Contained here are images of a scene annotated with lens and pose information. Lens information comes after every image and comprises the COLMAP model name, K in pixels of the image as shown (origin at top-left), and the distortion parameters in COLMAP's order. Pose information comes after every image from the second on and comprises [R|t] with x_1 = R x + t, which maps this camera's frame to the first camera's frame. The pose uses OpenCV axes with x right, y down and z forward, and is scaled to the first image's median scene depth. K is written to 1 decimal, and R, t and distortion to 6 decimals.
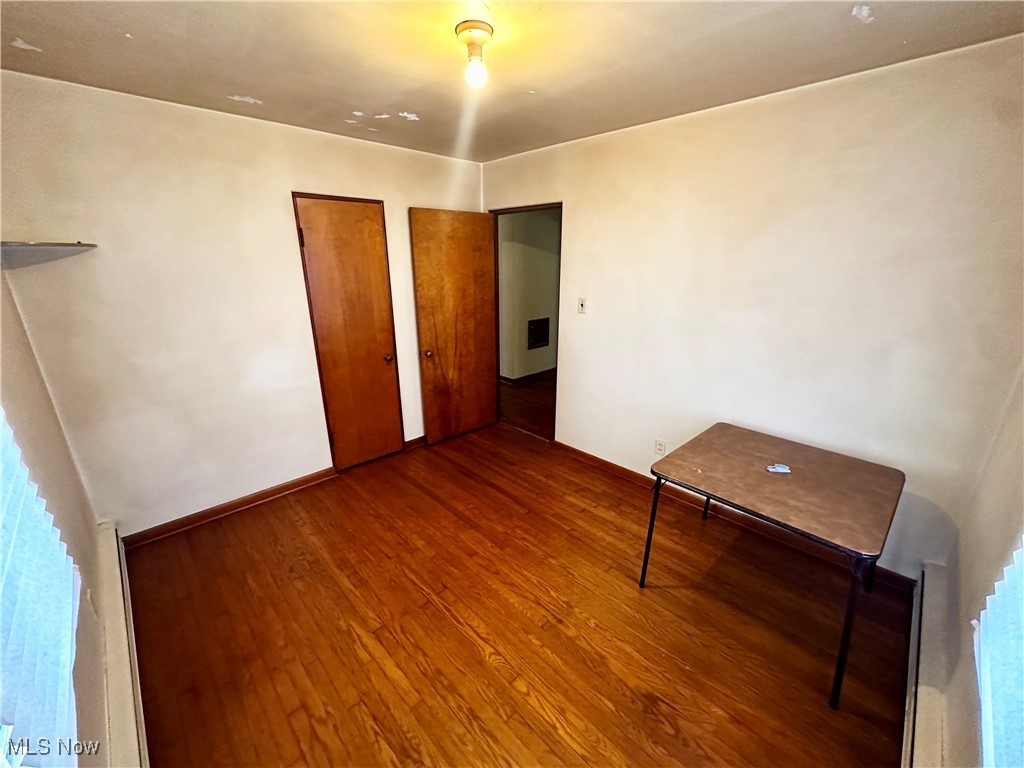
lens RADIAL K [[405.5, 0, 511.4], [0, 405.5, 385.2], [0, 0, 1]] dist [-0.005203, 0.001373]
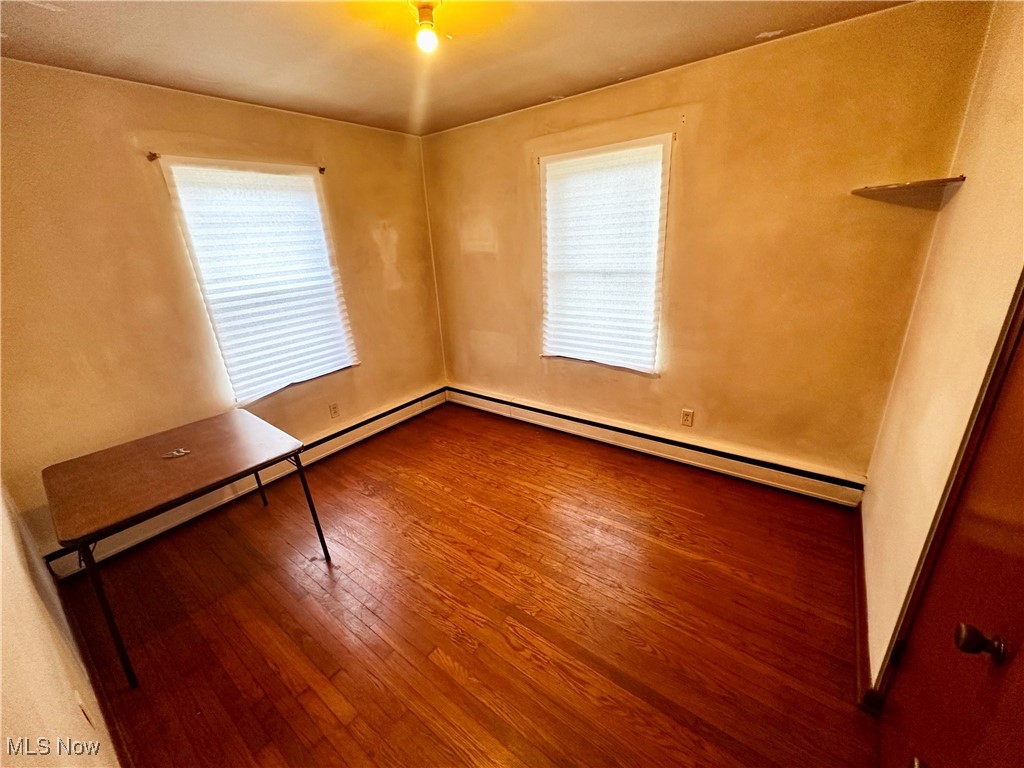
lens RADIAL K [[405.5, 0, 511.2], [0, 405.5, 379.8], [0, 0, 1]] dist [-0.005203, 0.001373]
pose [[-0.987026, 0.105134, -0.121349, -0.052224], [0.009902, 0.794219, 0.607550, -0.412641], [0.160252, 0.598467, -0.784957, 1.353494]]
